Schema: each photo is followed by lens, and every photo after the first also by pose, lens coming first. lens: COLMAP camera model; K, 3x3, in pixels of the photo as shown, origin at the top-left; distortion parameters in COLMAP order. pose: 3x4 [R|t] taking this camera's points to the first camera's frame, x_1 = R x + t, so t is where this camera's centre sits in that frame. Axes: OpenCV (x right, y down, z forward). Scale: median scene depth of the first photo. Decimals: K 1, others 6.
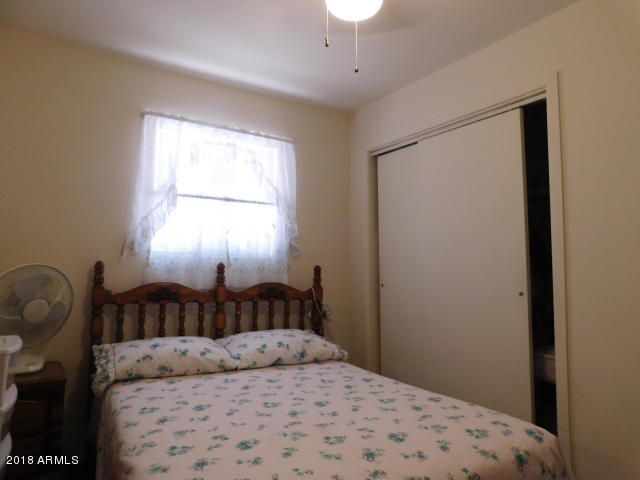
lens RADIAL K [[424.1, 0, 320.8], [0, 424.1, 239.9], [0, 0, 1]] dist [-0.075655, 0.049608]
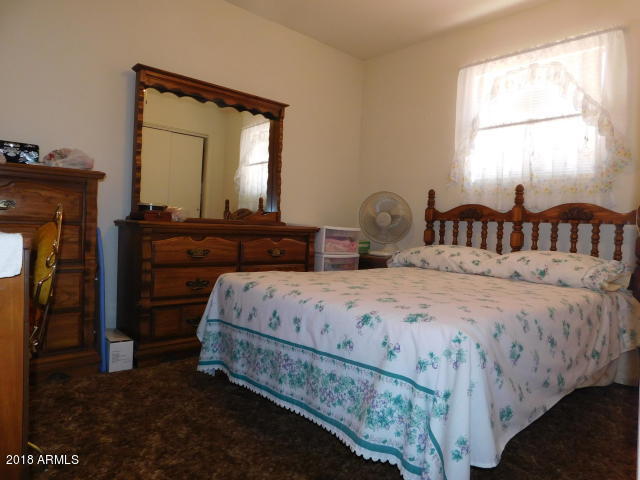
lens RADIAL K [[424.1, 0, 320.3], [0, 424.1, 240.7], [0, 0, 1]] dist [-0.075655, 0.049608]
pose [[0.162553, 0.026904, -0.986333, 0.697569], [0.030003, 0.999031, 0.032195, 0.143353], [0.986244, -0.034826, 0.161589, 0.346341]]
